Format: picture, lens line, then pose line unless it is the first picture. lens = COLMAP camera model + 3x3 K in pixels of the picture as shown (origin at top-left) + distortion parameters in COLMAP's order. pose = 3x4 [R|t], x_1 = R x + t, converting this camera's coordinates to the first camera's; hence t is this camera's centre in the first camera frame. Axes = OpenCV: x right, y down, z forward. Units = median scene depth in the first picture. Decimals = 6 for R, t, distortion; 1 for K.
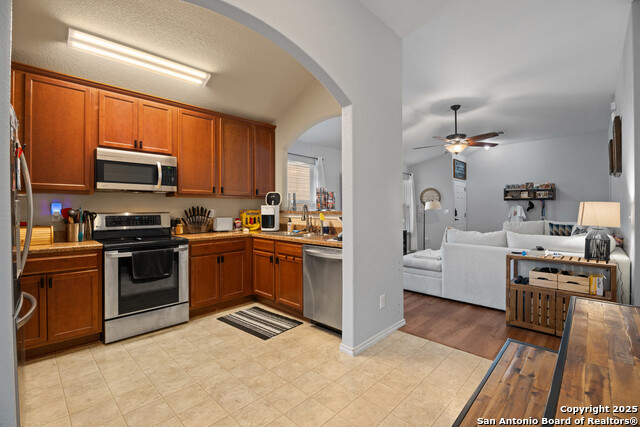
lens RADIAL K [[288.4, 0, 317.1], [0, 288.4, 208.9], [0, 0, 1]] dist [-0.017735, 0.000117]
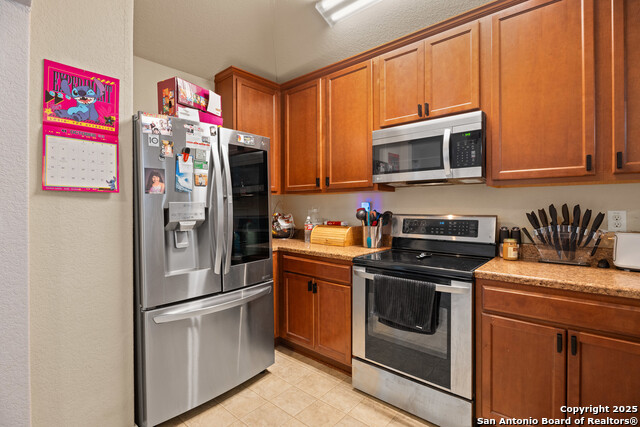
lens RADIAL K [[302.5, 0, 318.1], [0, 302.5, 209.3], [0, 0, 1]] dist [-0.018303, 0.000638]
pose [[0.052623, 0.006209, -0.998595, 0.042179], [0.000579, 0.999980, 0.006248, -0.005098], [0.998614, -0.000907, 0.052619, 0.713233]]
